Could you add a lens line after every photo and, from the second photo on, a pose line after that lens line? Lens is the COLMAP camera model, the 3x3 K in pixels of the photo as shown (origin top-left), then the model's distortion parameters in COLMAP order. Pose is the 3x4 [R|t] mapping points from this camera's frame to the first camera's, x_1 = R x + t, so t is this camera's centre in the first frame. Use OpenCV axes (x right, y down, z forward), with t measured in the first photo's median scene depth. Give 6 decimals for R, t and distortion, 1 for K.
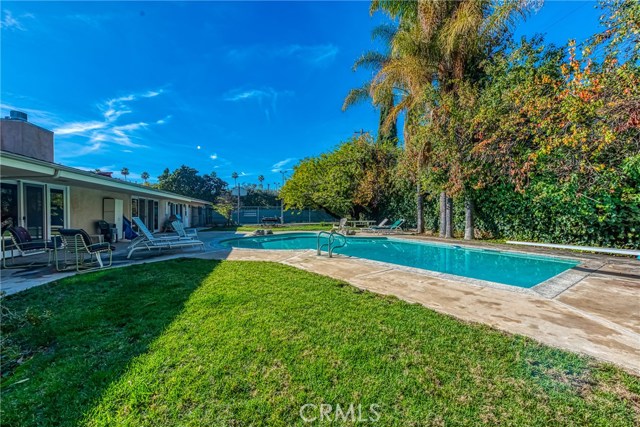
lens RADIAL K [[250.5, 0, 318.1], [0, 250.5, 215.1], [0, 0, 1]] dist [0.005725, -0.001057]
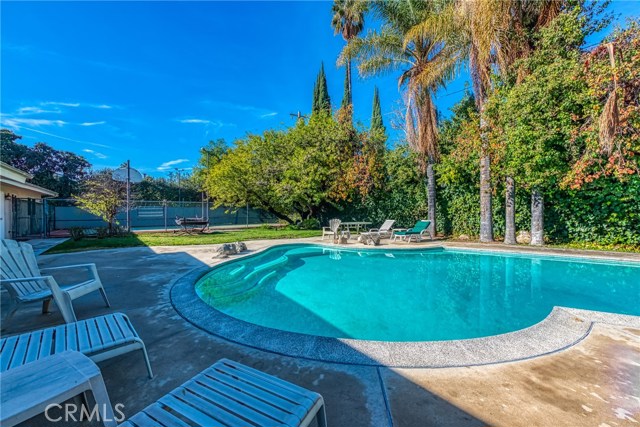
lens RADIAL K [[250.5, 0, 324.5], [0, 250.5, 211.4], [0, 0, 1]] dist [0.005725, -0.001057]
pose [[0.896011, 0.002235, 0.444026, -0.171373], [0.002886, 0.999937, -0.010855, -0.001071], [-0.444022, 0.011008, 0.895948, 0.283855]]
